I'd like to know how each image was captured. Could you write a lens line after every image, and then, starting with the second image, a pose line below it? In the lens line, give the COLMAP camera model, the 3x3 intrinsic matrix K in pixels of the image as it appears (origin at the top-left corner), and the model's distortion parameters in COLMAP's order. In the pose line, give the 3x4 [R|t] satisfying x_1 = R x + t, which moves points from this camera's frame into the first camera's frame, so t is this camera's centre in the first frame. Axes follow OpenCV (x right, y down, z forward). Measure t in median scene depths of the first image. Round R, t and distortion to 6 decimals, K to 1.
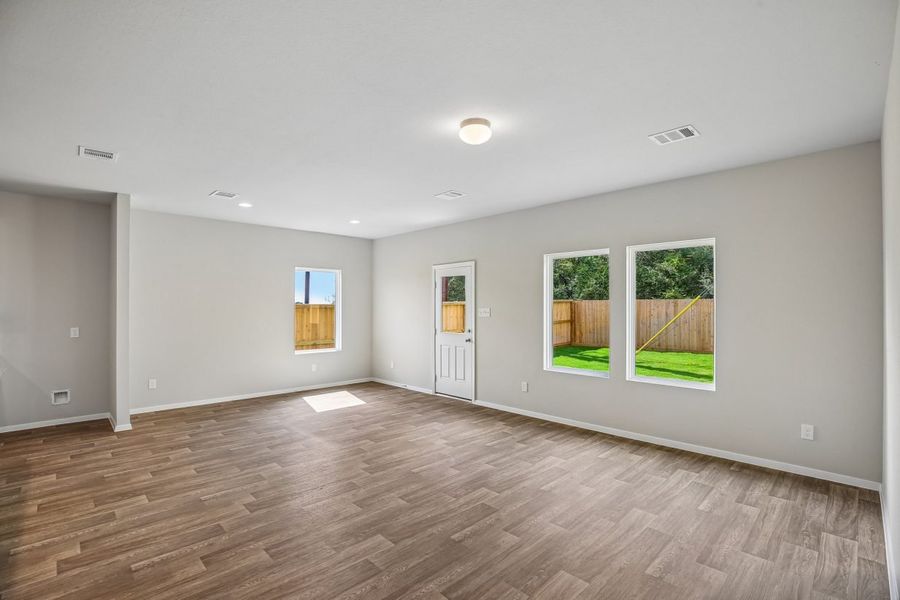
lens RADIAL K [[415.0, 0, 452.8], [0, 415.0, 304.5], [0, 0, 1]] dist [0.029080, 0.000282]
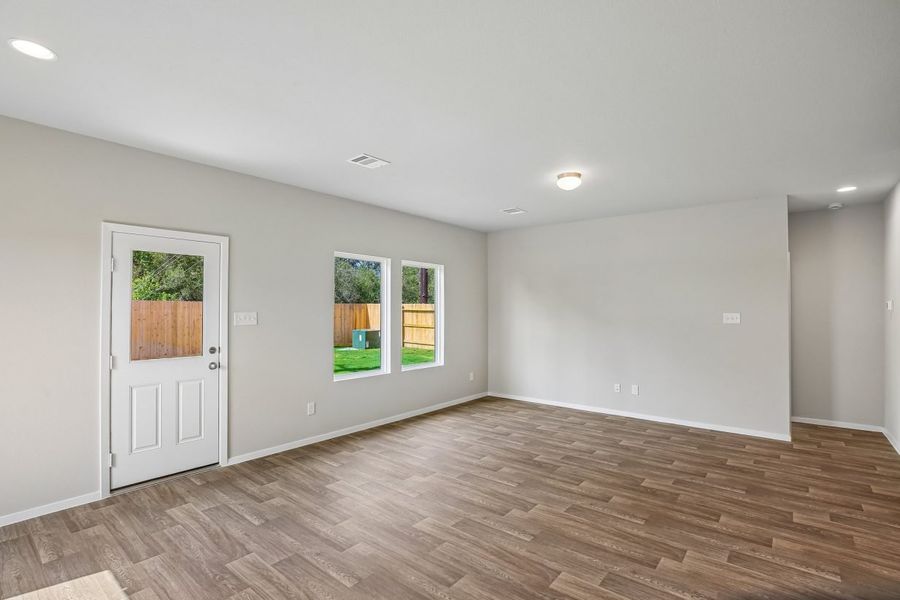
lens RADIAL K [[435.8, 0, 450.0], [0, 435.8, 300.0], [0, 0, 1]] dist [-0.098291, 0.049571]
pose [[-0.103610, 0.019586, 0.994425, -0.720109], [-0.005703, 0.999778, -0.020285, 0.001085], [-0.994602, -0.007773, -0.103475, 0.853965]]
